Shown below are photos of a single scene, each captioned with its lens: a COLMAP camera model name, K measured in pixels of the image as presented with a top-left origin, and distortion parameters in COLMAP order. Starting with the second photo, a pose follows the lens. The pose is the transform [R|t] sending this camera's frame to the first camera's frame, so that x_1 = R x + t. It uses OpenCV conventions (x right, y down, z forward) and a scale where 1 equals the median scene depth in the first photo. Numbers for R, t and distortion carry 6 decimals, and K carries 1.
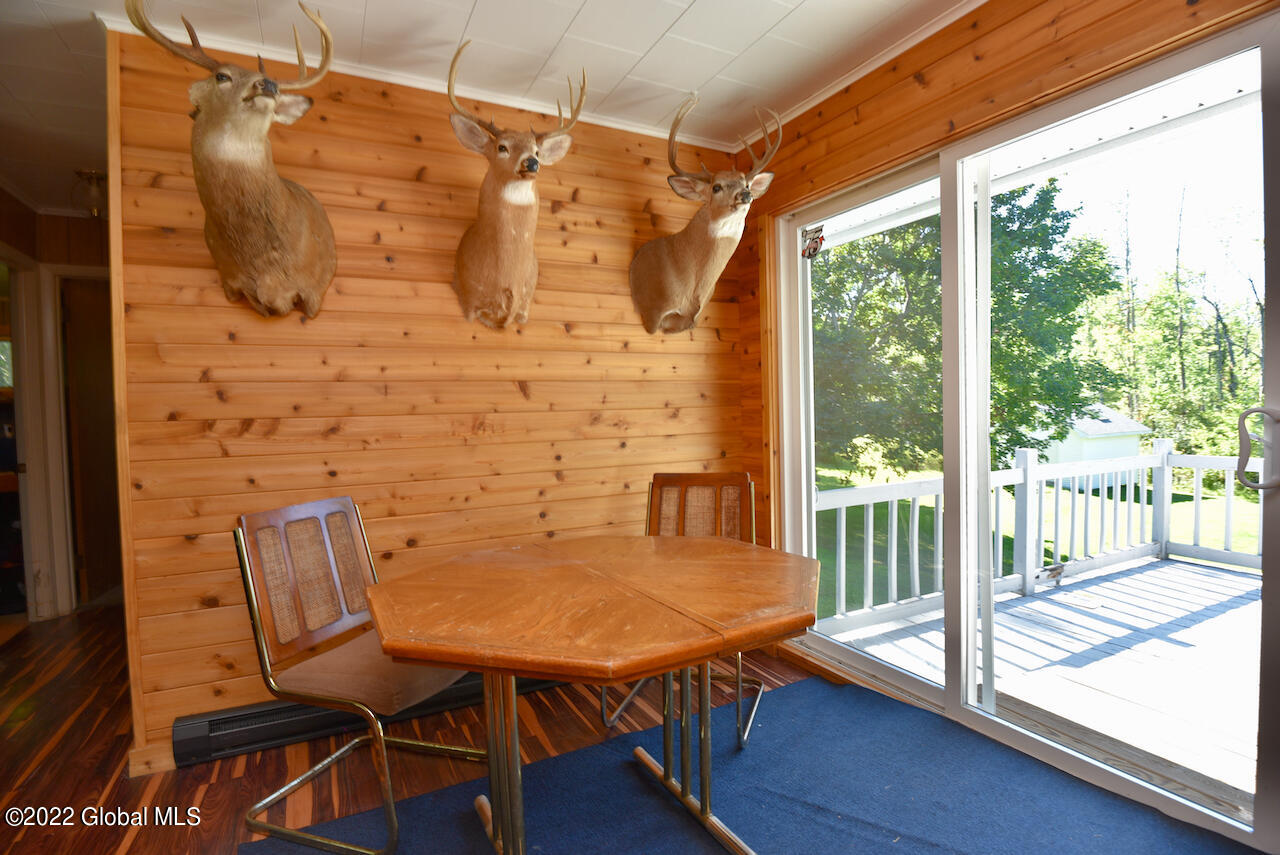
lens RADIAL K [[623.0, 0, 646.2], [0, 623.0, 426.3], [0, 0, 1]] dist [-0.024324, -0.004508]
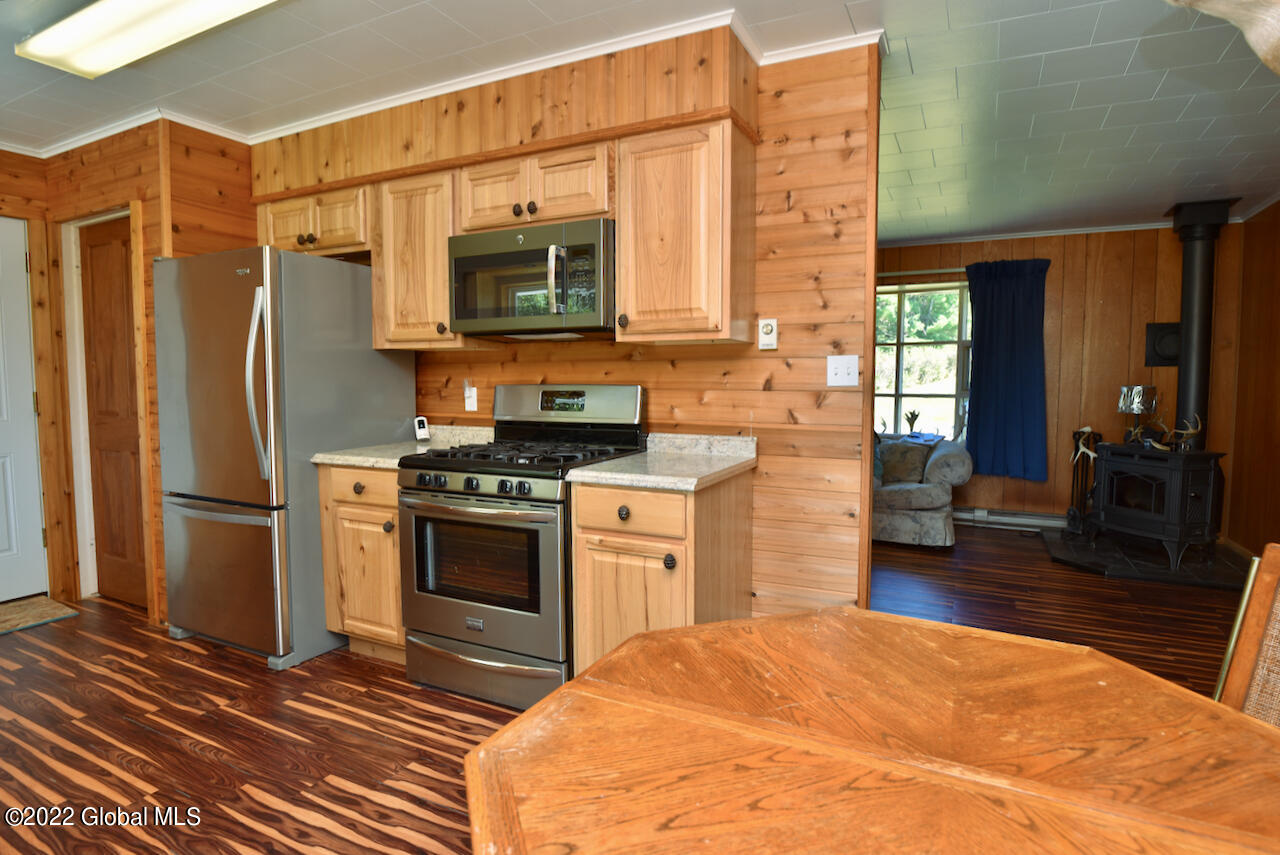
lens RADIAL K [[640.4, 0, 665.7], [0, 640.4, 427.1], [0, 0, 1]] dist [-0.026570, -0.004737]
pose [[-0.797059, 0.061307, -0.600781, 0.284921], [-0.004828, 0.994155, 0.107855, -0.056392], [0.603882, 0.088867, -0.792104, 0.959928]]
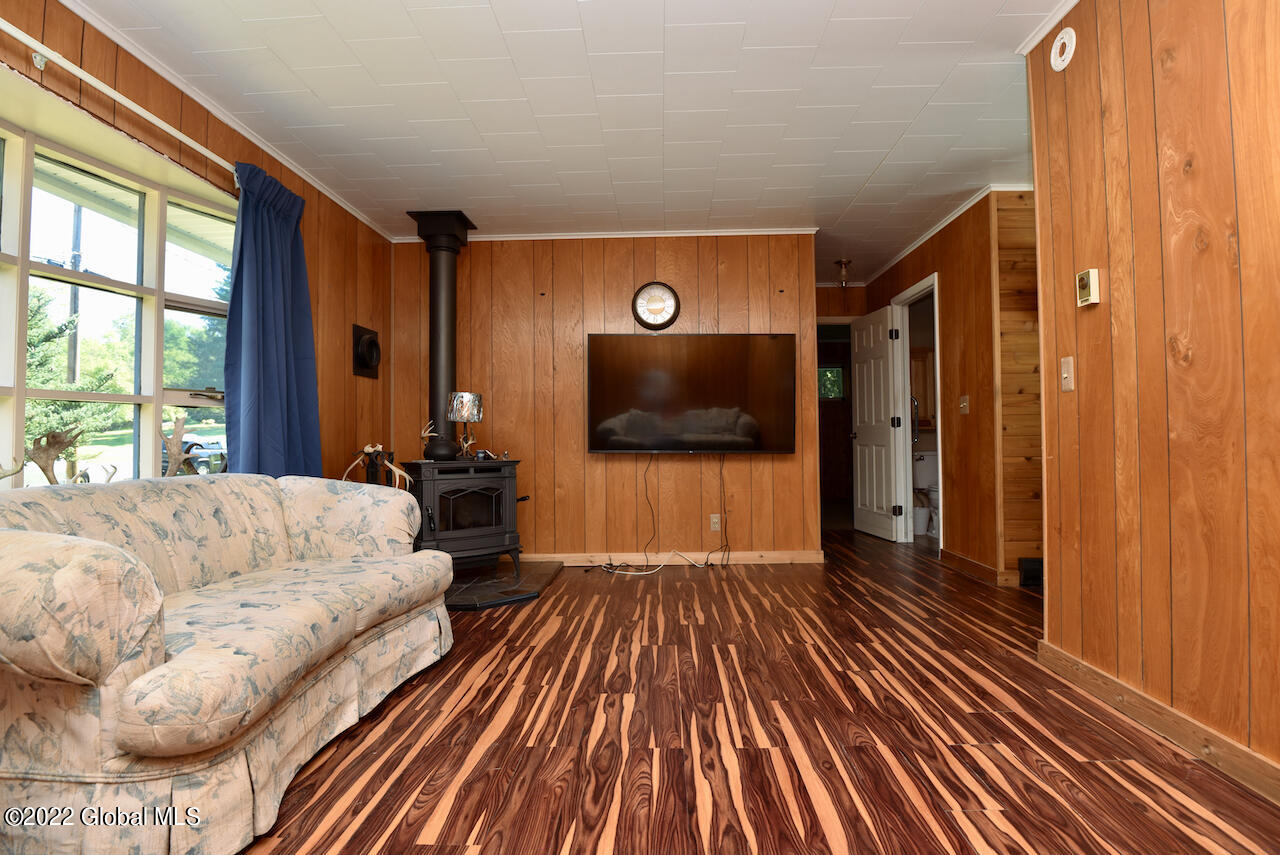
lens RADIAL K [[623.0, 0, 647.3], [0, 623.0, 431.1], [0, 0, 1]] dist [-0.024324, -0.004508]
pose [[0.874428, 0.004434, -0.485134, -0.829055], [-0.026266, 0.998924, -0.038213, 0.196045], [0.484443, 0.046157, 0.873604, -1.122033]]
